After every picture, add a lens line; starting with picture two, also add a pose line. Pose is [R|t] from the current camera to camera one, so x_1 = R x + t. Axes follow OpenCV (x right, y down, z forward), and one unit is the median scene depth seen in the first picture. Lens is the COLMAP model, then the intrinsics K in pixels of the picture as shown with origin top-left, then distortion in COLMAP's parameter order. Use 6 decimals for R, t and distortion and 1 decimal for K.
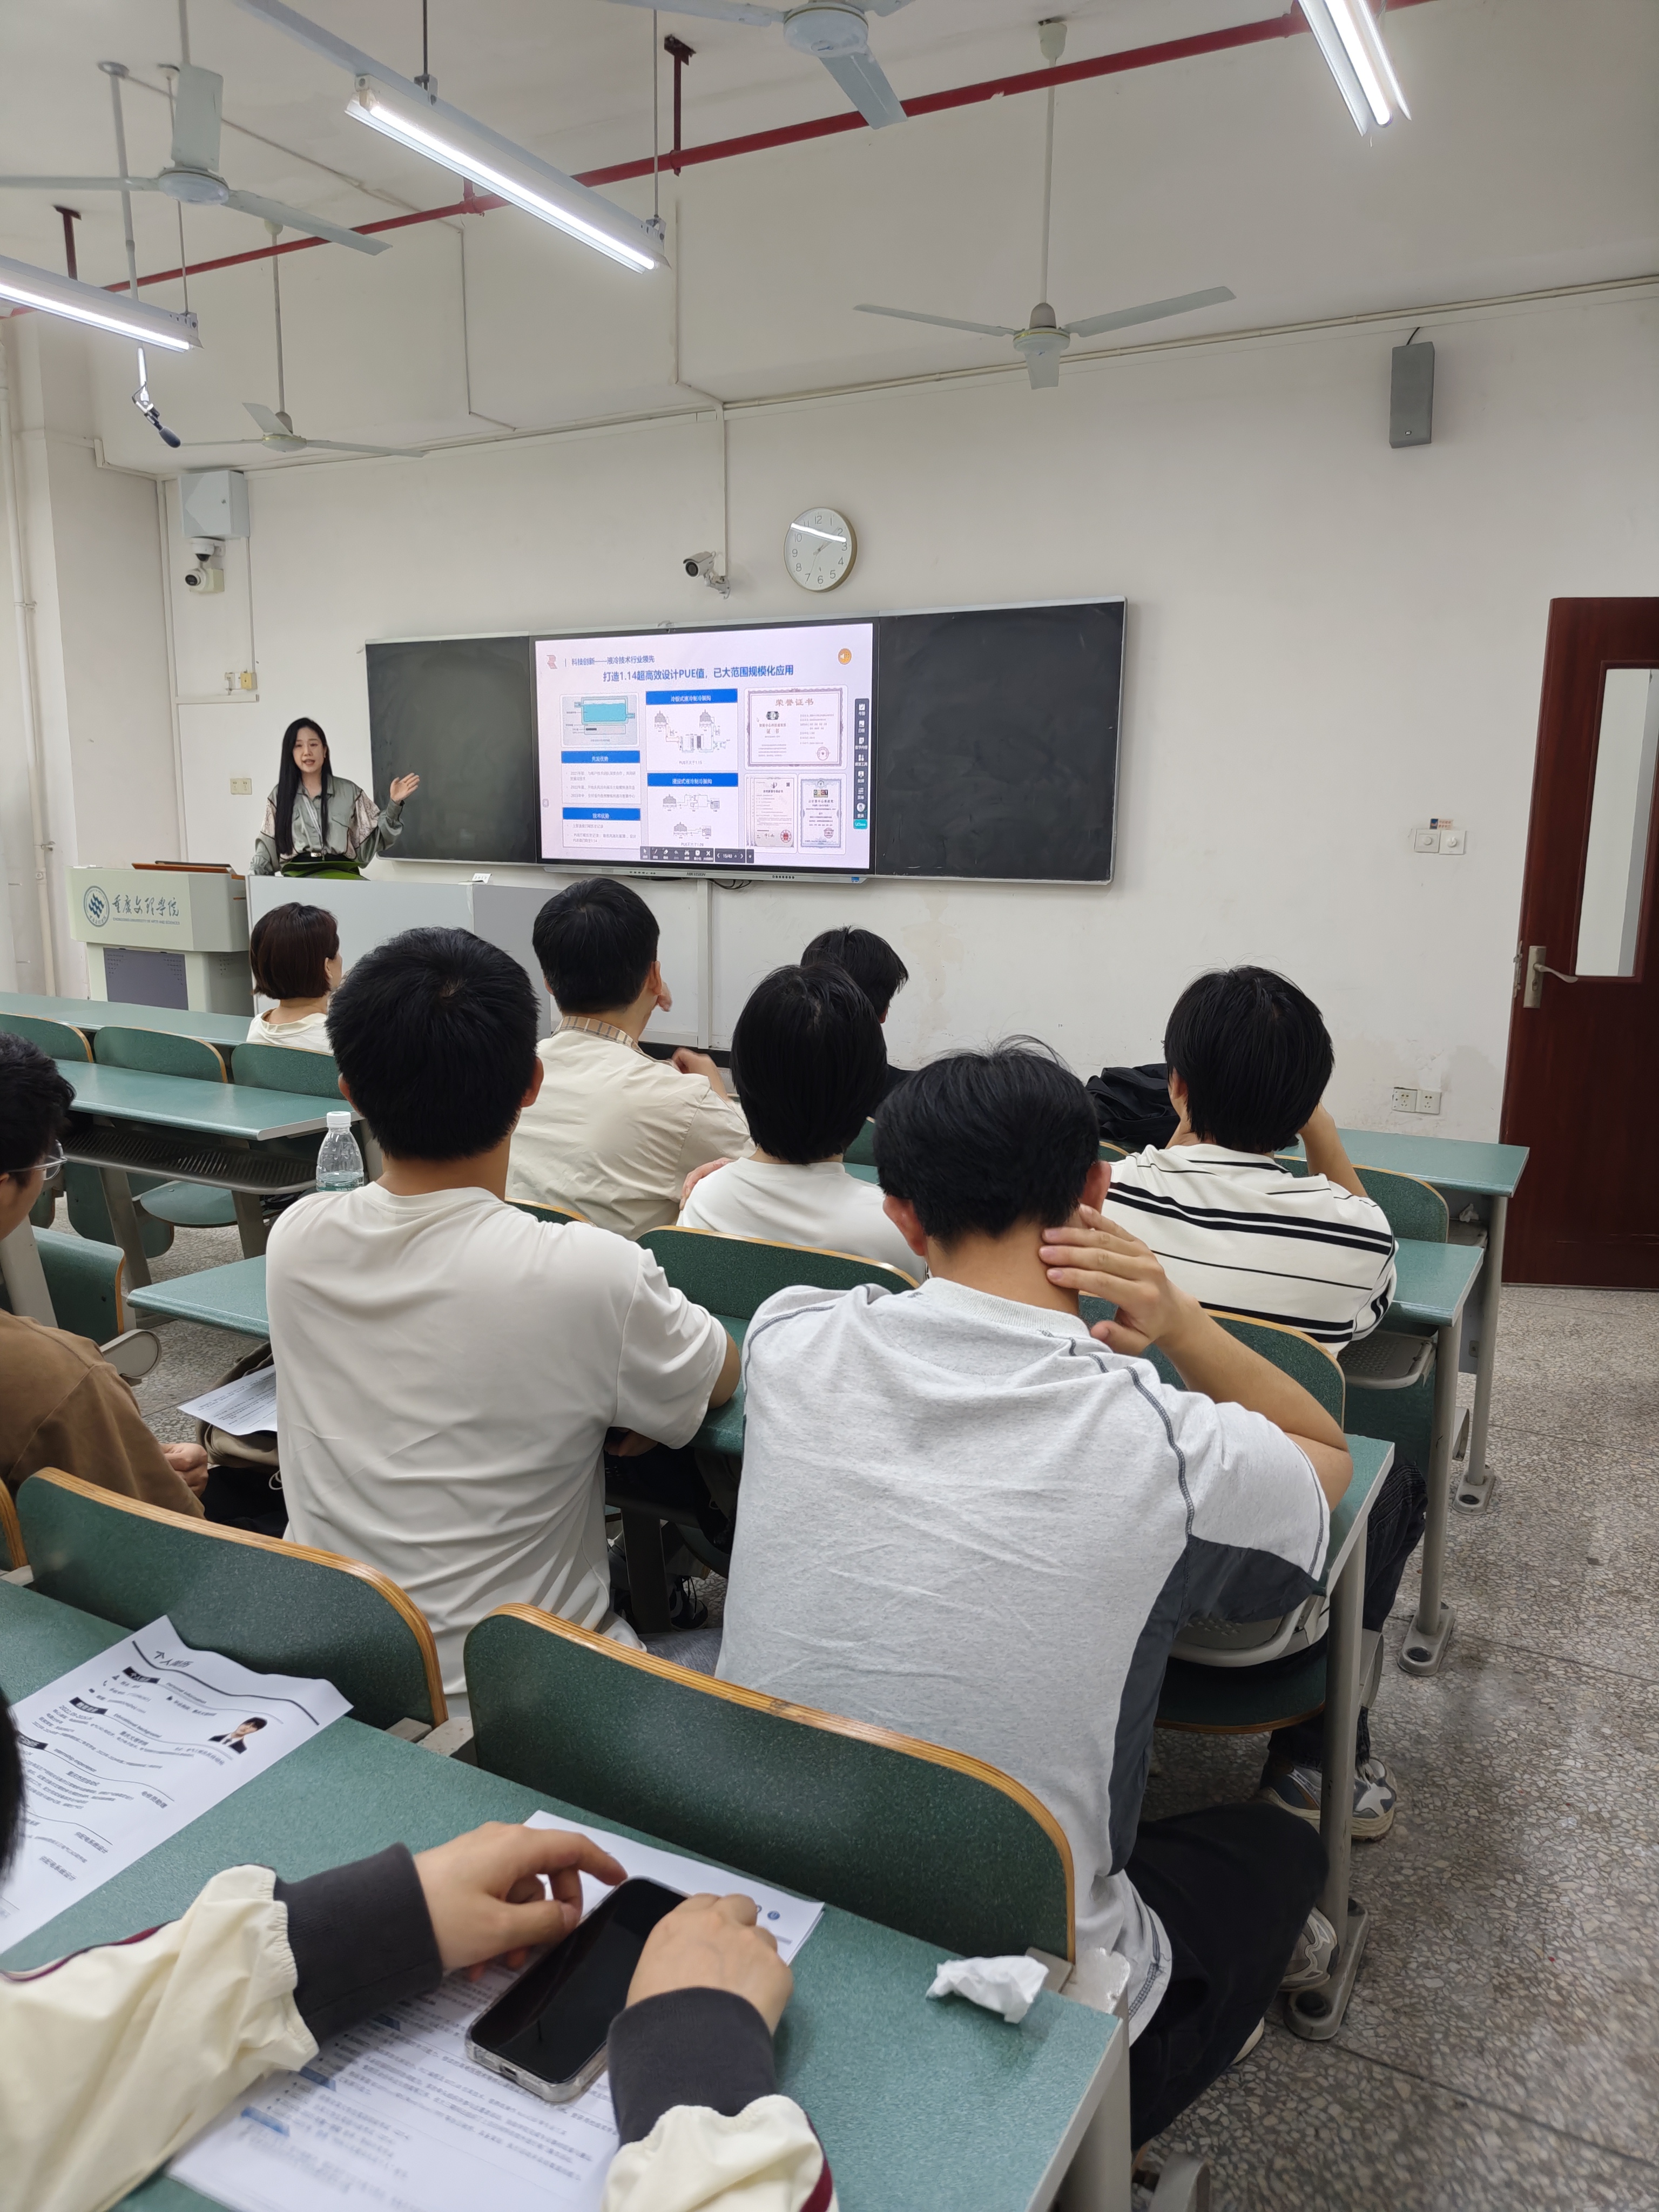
lens RADIAL K [[1510.6, 0, 835.5], [0, 1510.6, 1106.9], [0, 0, 1]] dist [0.016417, -0.009630]
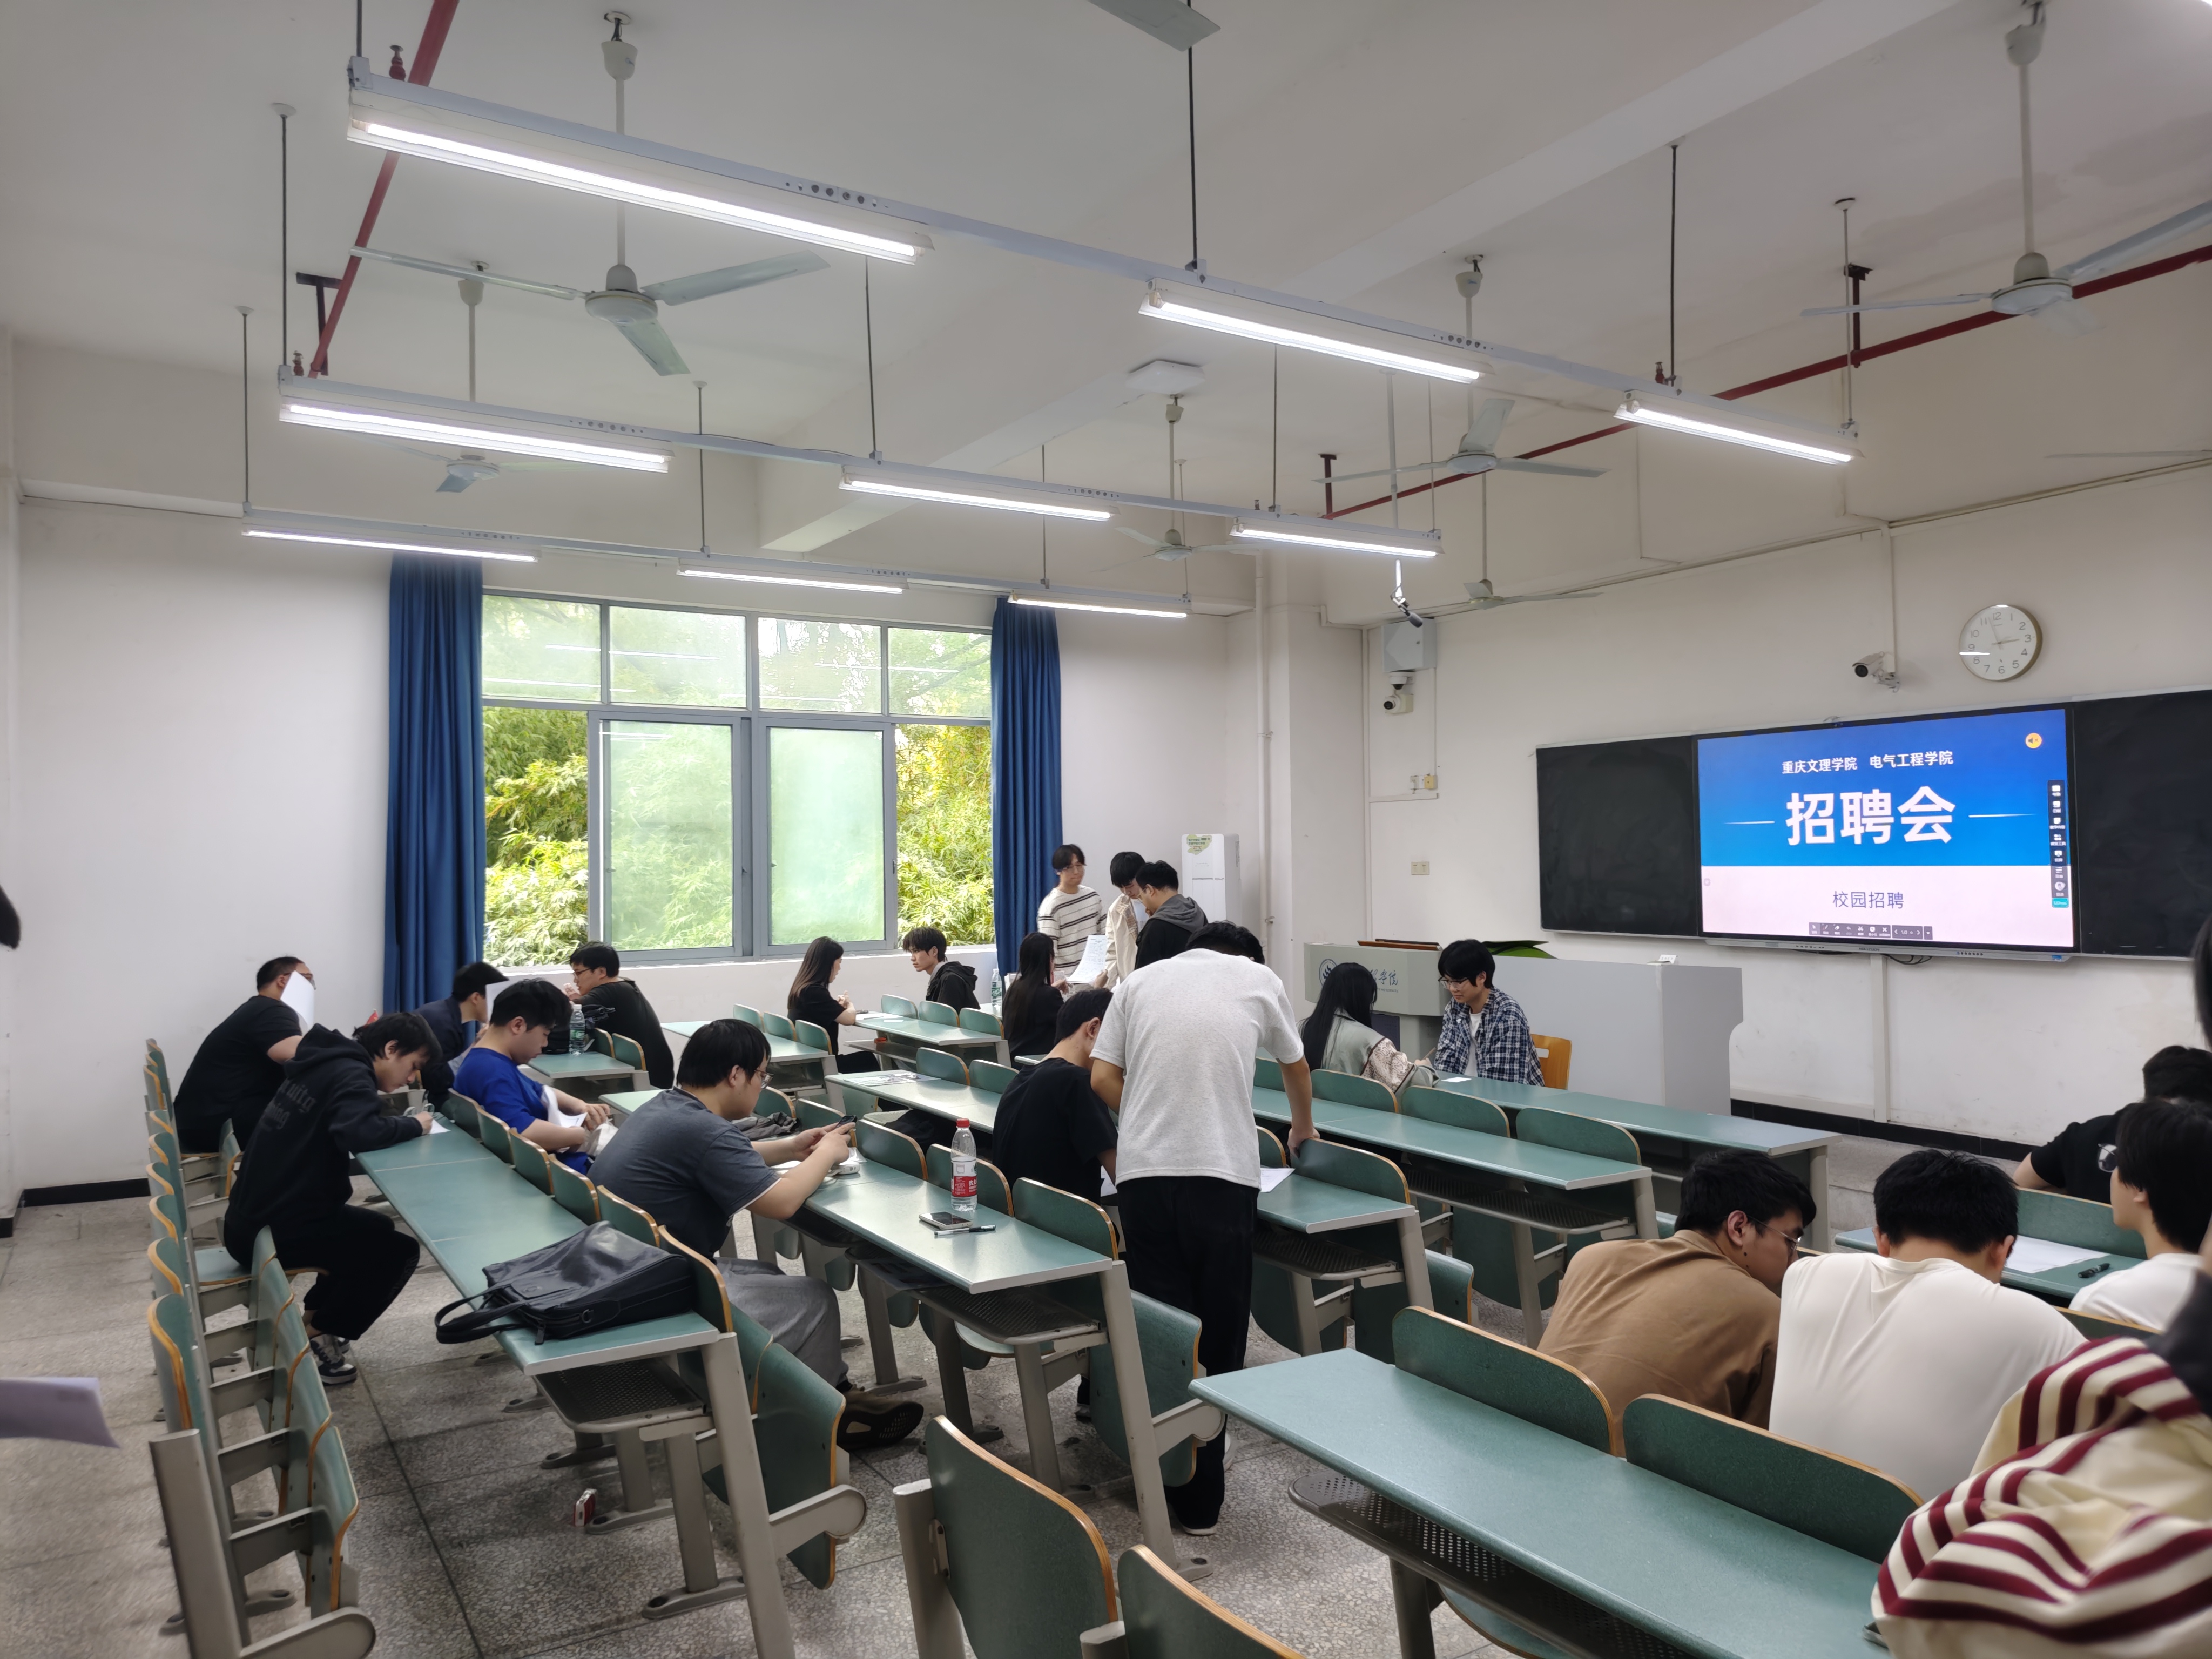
lens RADIAL K [[1510.6, 0, 1084.6], [0, 1510.6, 821.2], [0, 0, 1]] dist [0.016417, -0.009630]
pose [[0.866223, -0.038329, -0.498186, -0.039028], [-0.067386, 0.978983, -0.192489, -0.004346], [0.495093, 0.200309, 0.845434, -0.165879]]
